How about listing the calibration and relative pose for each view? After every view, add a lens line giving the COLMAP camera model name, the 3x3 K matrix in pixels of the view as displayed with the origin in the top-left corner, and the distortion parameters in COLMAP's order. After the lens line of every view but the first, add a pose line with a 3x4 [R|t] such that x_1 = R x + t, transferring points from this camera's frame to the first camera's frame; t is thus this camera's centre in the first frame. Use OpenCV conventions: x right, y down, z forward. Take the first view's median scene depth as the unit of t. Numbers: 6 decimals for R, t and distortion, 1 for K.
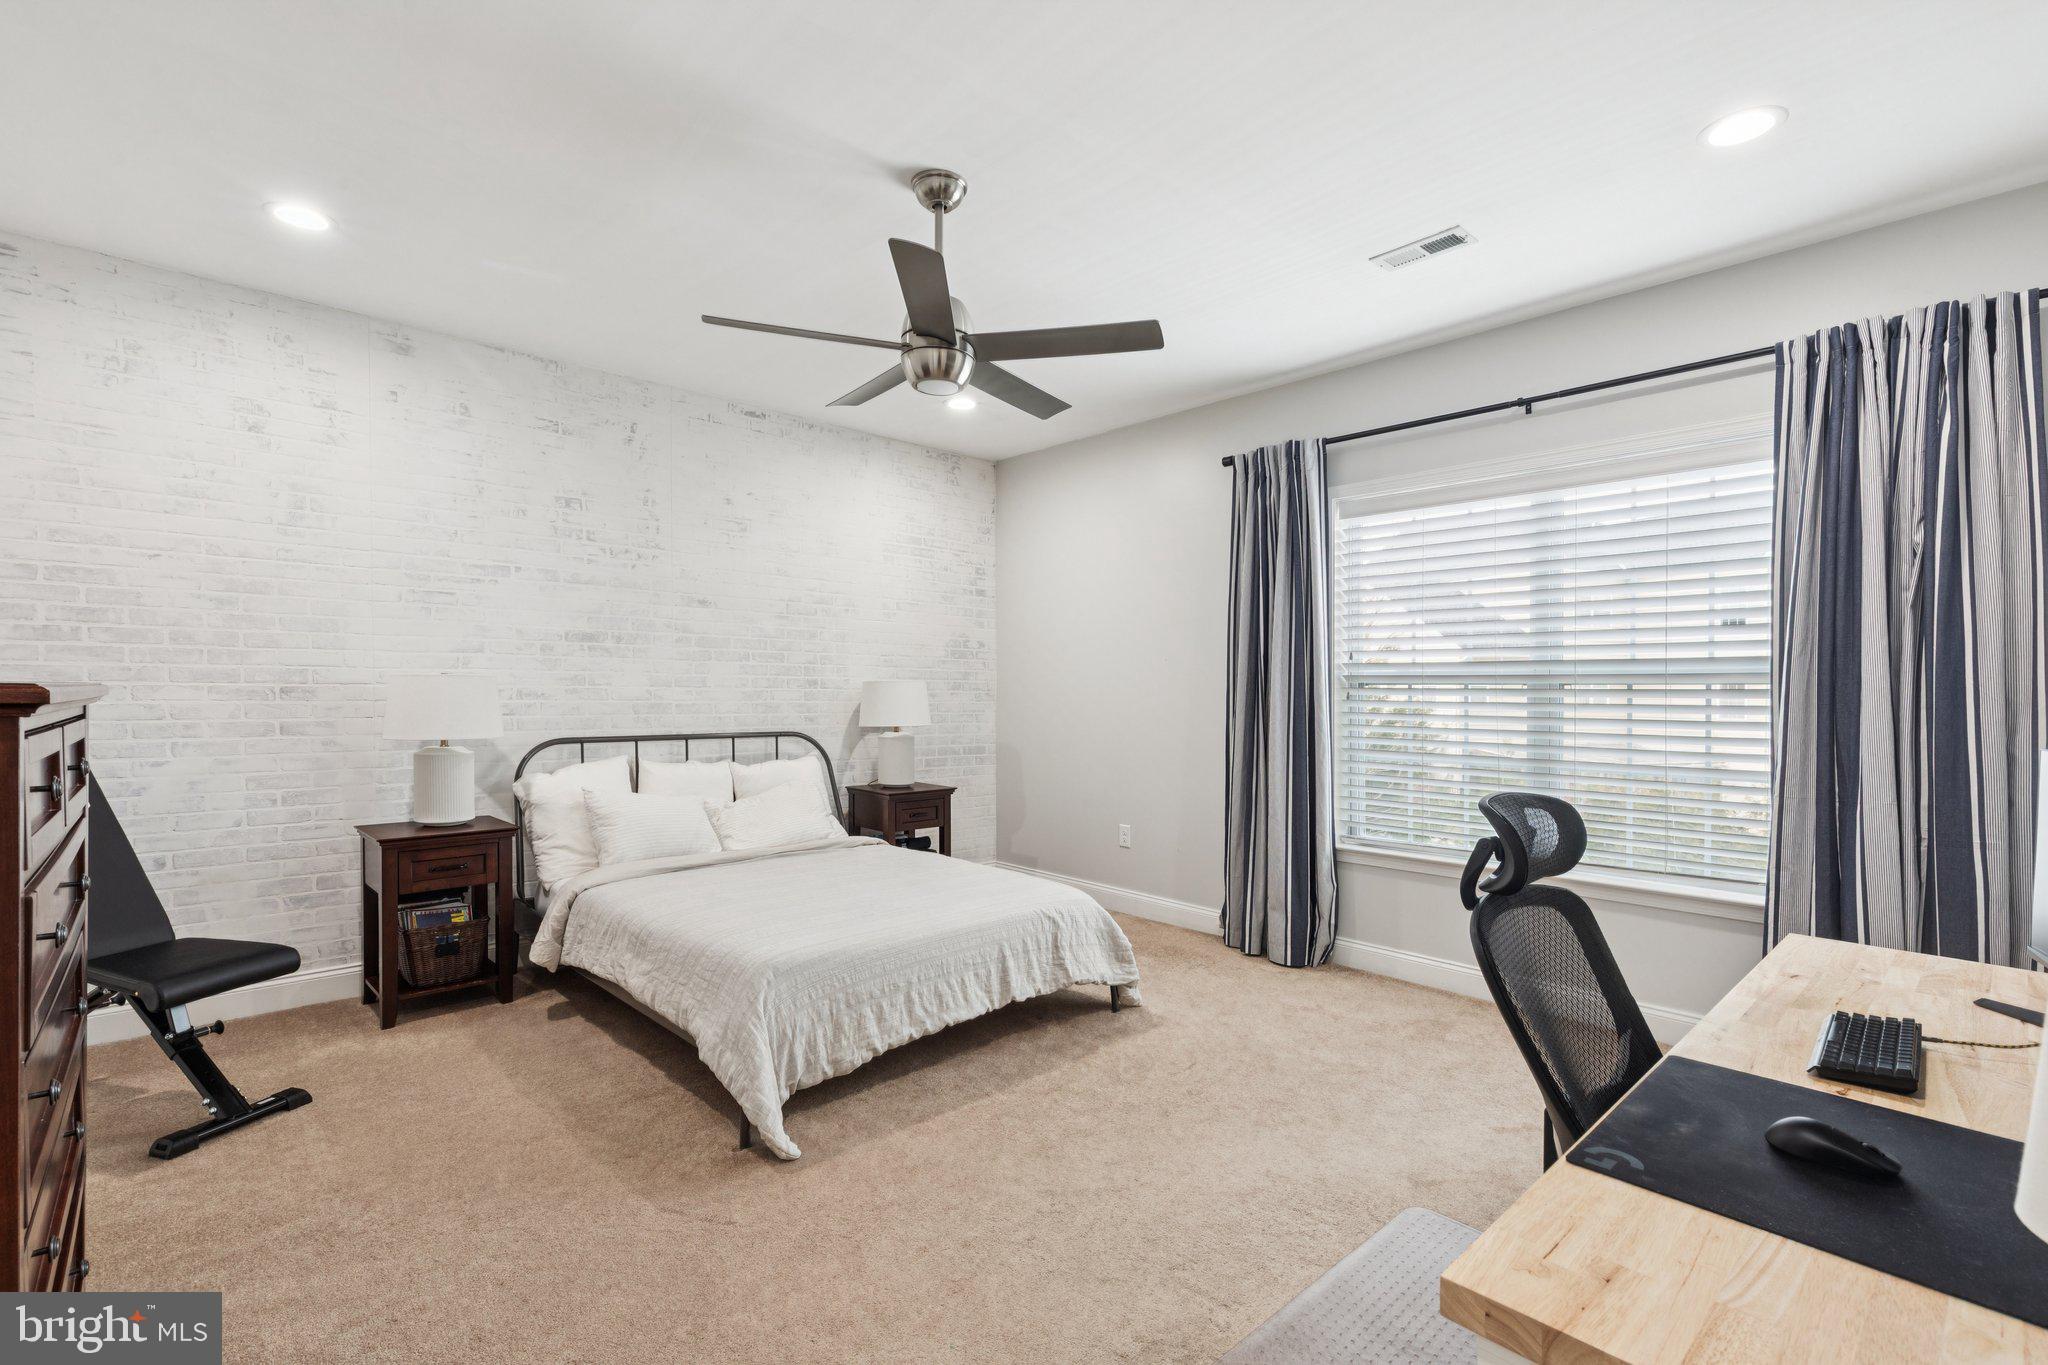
lens RADIAL K [[930.0, 0, 1022.2], [0, 930.0, 690.2], [0, 0, 1]] dist [0.002210, -0.000321]
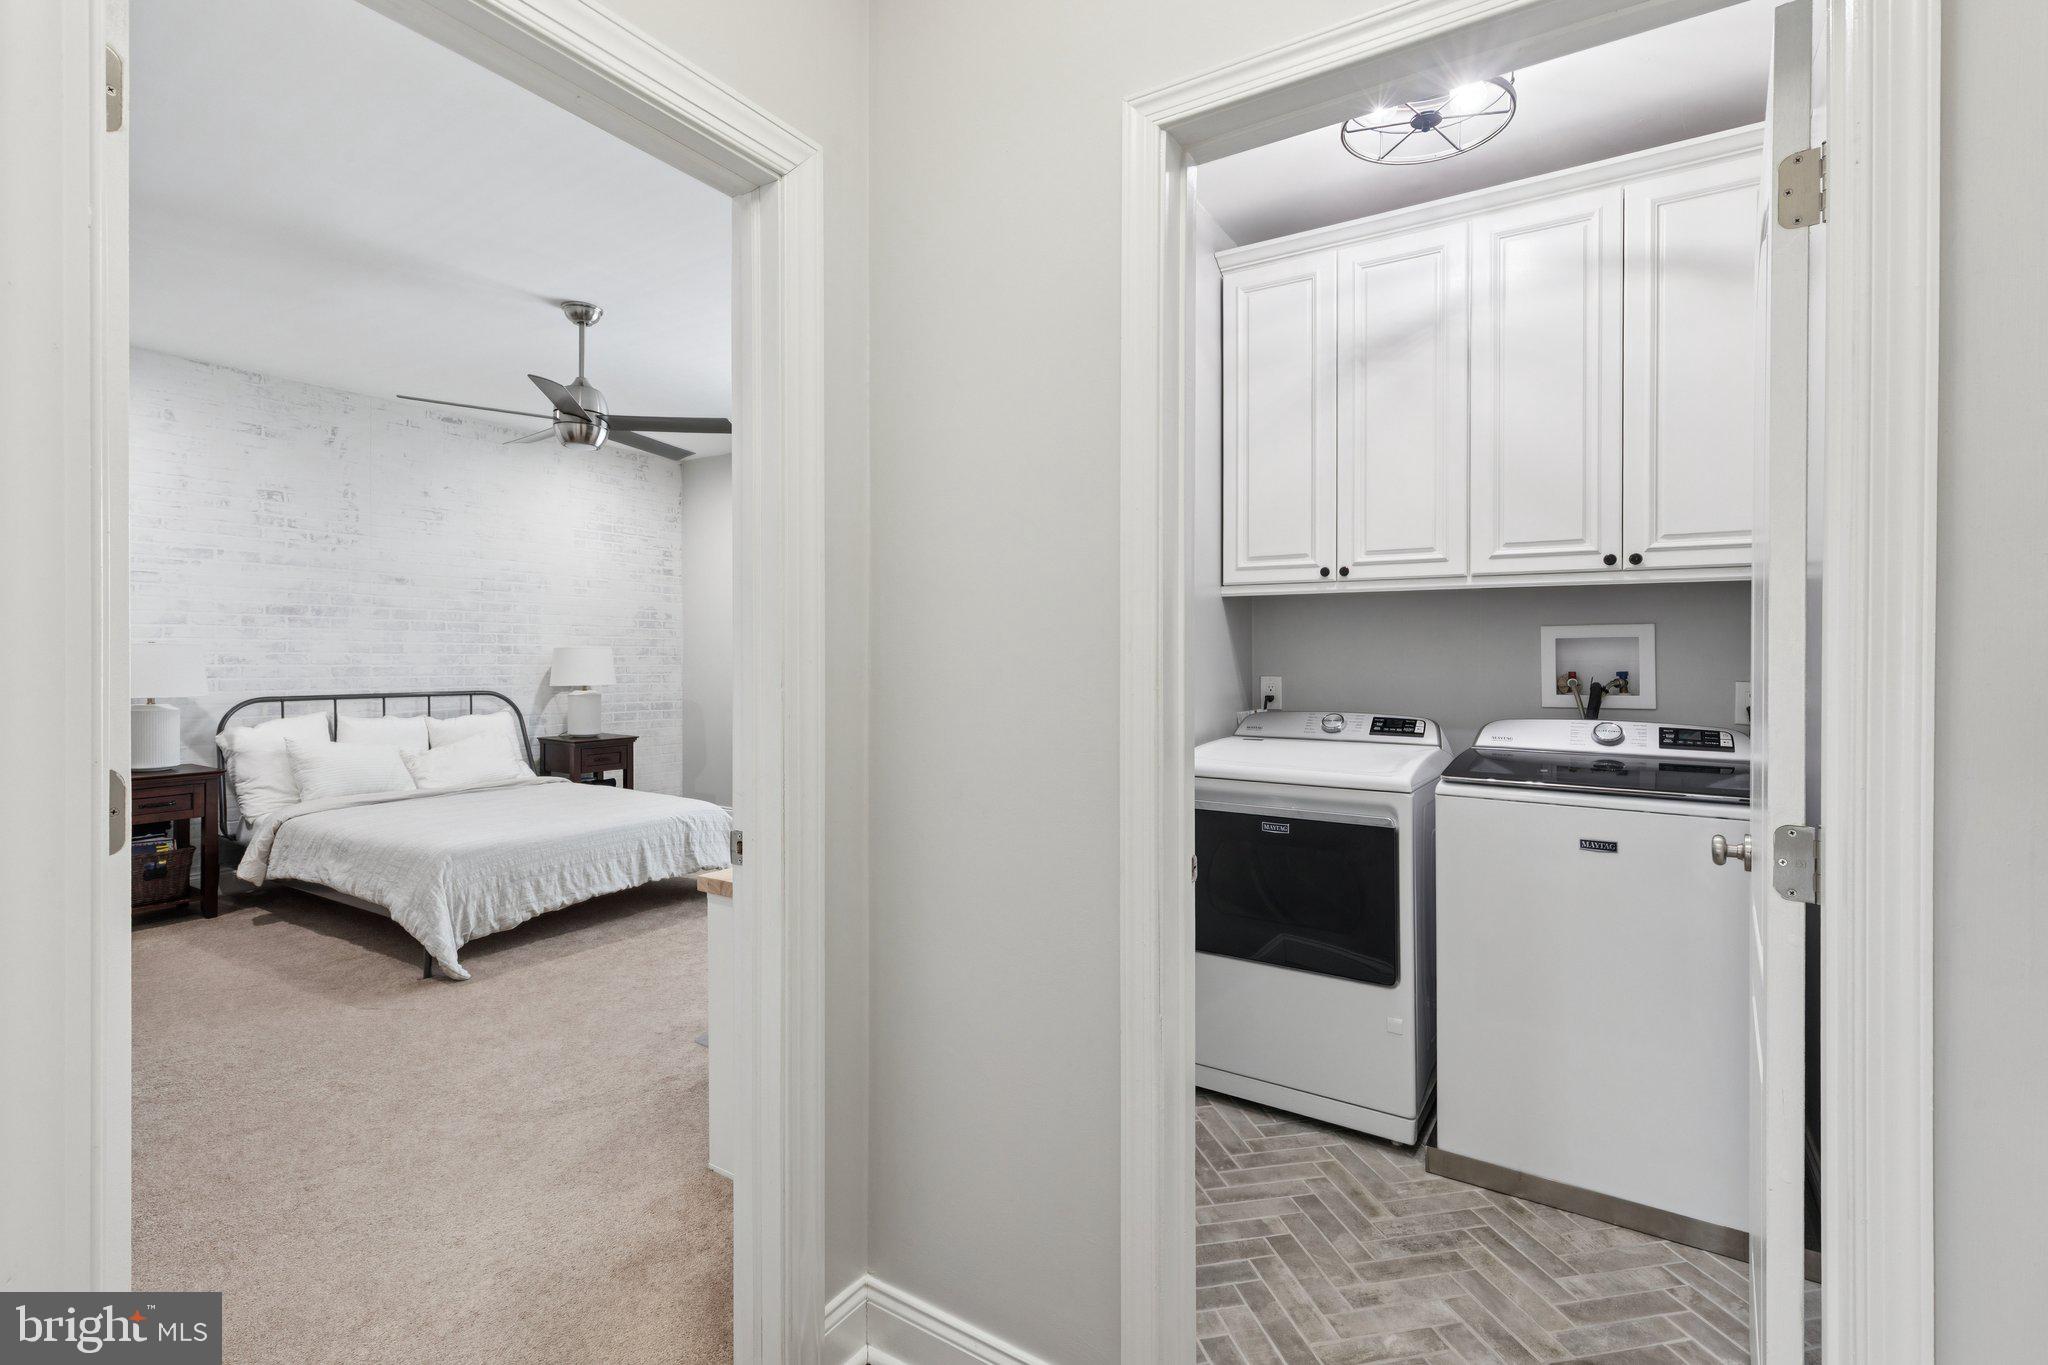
lens RADIAL K [[930.0, 0, 1005.7], [0, 930.0, 642.6], [0, 0, 1]] dist [0.002210, -0.000321]
pose [[0.971045, 0.001803, 0.238889, 0.152537], [0.000962, 0.999934, -0.011457, -0.002939], [-0.238894, 0.011355, 0.970979, -0.416155]]
